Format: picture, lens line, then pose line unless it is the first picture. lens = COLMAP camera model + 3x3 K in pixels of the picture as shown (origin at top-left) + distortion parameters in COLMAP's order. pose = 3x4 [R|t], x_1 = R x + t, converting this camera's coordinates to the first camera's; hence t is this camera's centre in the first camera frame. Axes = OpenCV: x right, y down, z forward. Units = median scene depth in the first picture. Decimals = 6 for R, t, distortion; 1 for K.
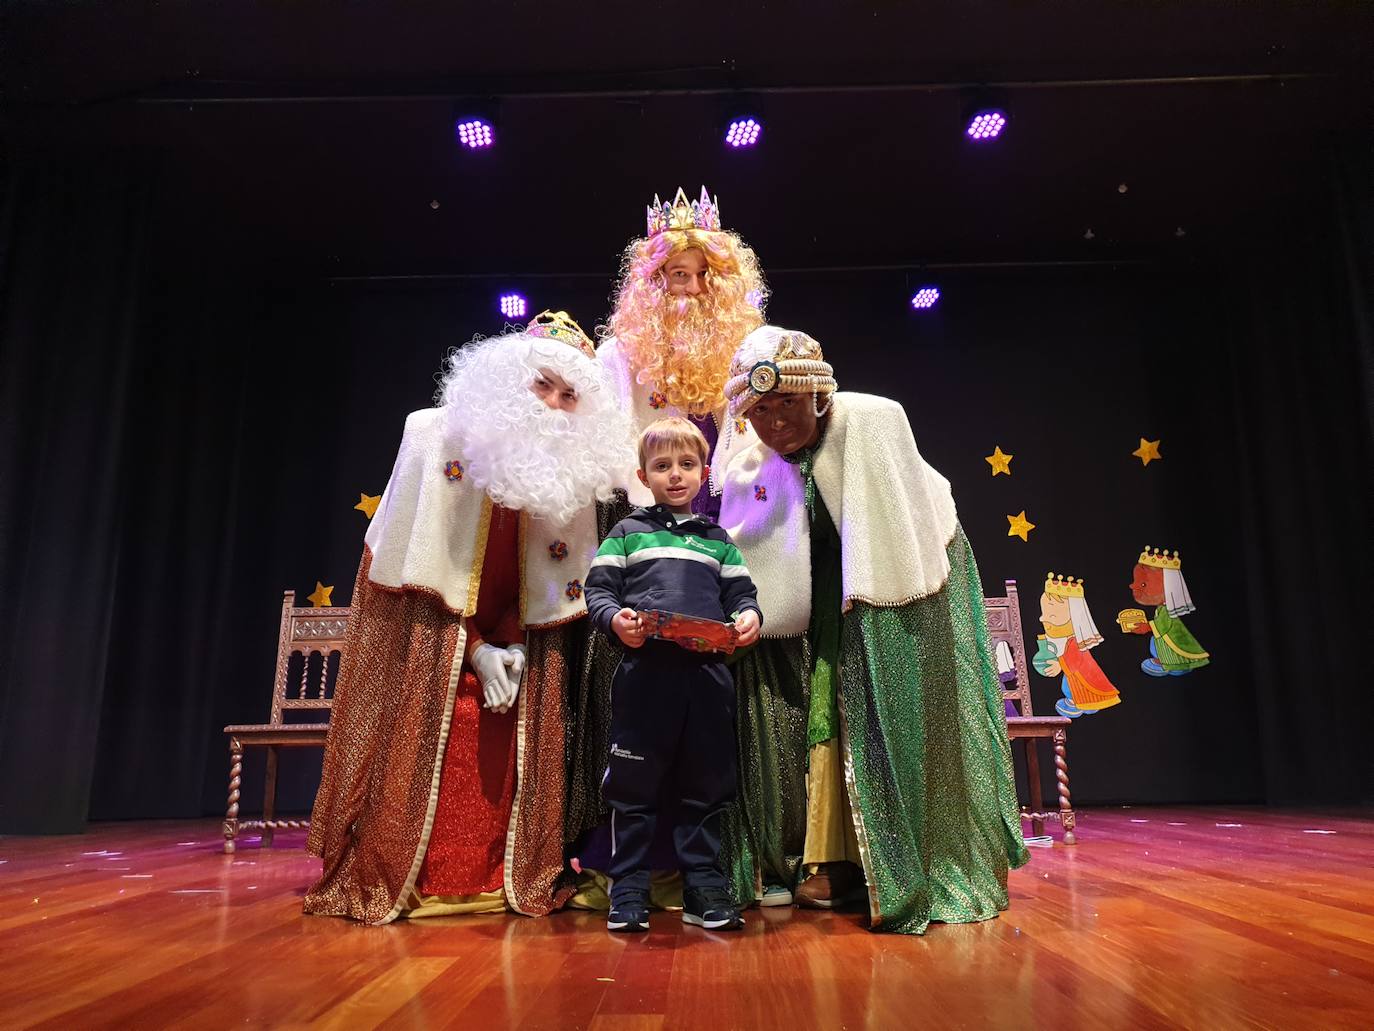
lens RADIAL K [[1081.0, 0, 687.0], [0, 1081.0, 515.5], [0, 0, 1]] dist [0.000743, -0.051805]
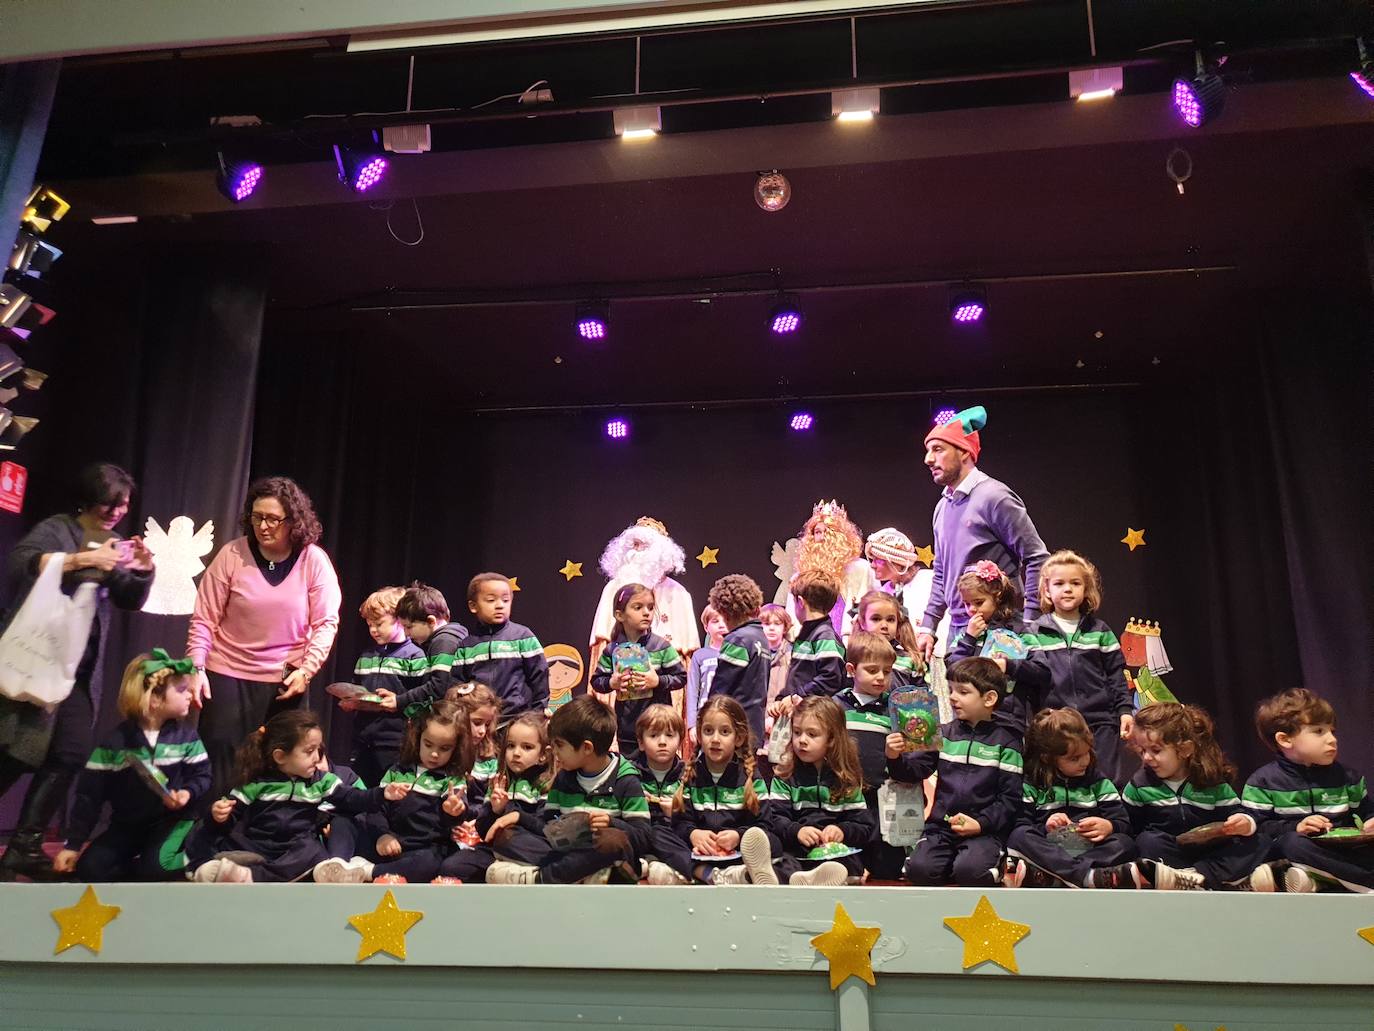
lens RADIAL K [[1081.0, 0, 687.0], [0, 1081.0, 515.5], [0, 0, 1]] dist [0.000743, -0.051805]
pose [[0.995964, -0.003945, -0.089666, 0.048610], [0.001542, 0.999638, -0.026848, -0.074186], [0.089739, 0.026601, 0.995610, -0.354751]]
